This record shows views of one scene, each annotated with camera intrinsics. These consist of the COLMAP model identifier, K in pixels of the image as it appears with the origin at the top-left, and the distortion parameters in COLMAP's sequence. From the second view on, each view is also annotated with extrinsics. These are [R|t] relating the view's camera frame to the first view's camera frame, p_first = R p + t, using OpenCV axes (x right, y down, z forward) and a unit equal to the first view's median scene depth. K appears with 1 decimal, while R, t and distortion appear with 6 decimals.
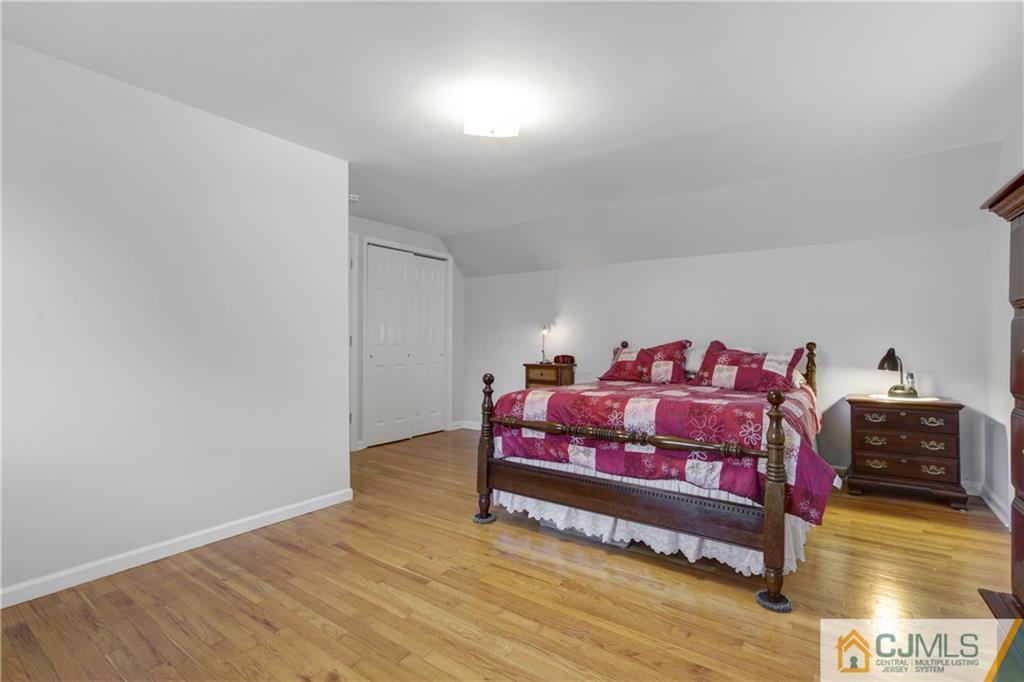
lens RADIAL K [[471.0, 0, 471.7], [0, 471.0, 335.8], [0, 0, 1]] dist [-0.031284, 0.019841]
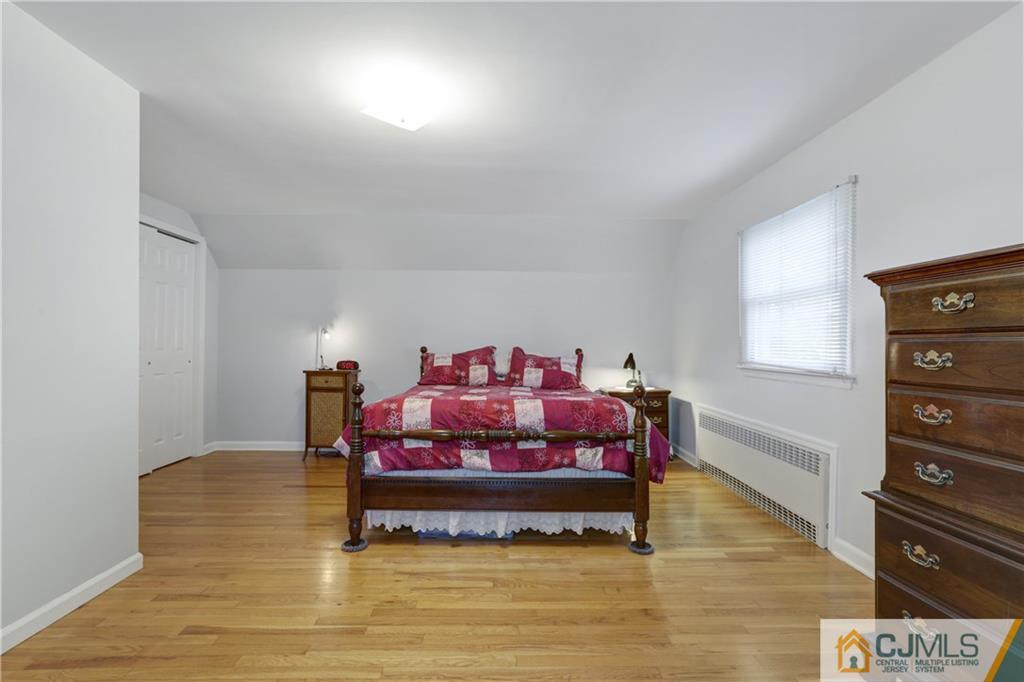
lens RADIAL K [[471.0, 0, 518.0], [0, 471.0, 338.7], [0, 0, 1]] dist [-0.031284, 0.019841]
pose [[0.790945, 0.016179, 0.611673, -0.321422], [-0.014598, 0.999865, -0.007570, -0.001535], [-0.611713, -0.002942, 0.791074, 0.126335]]
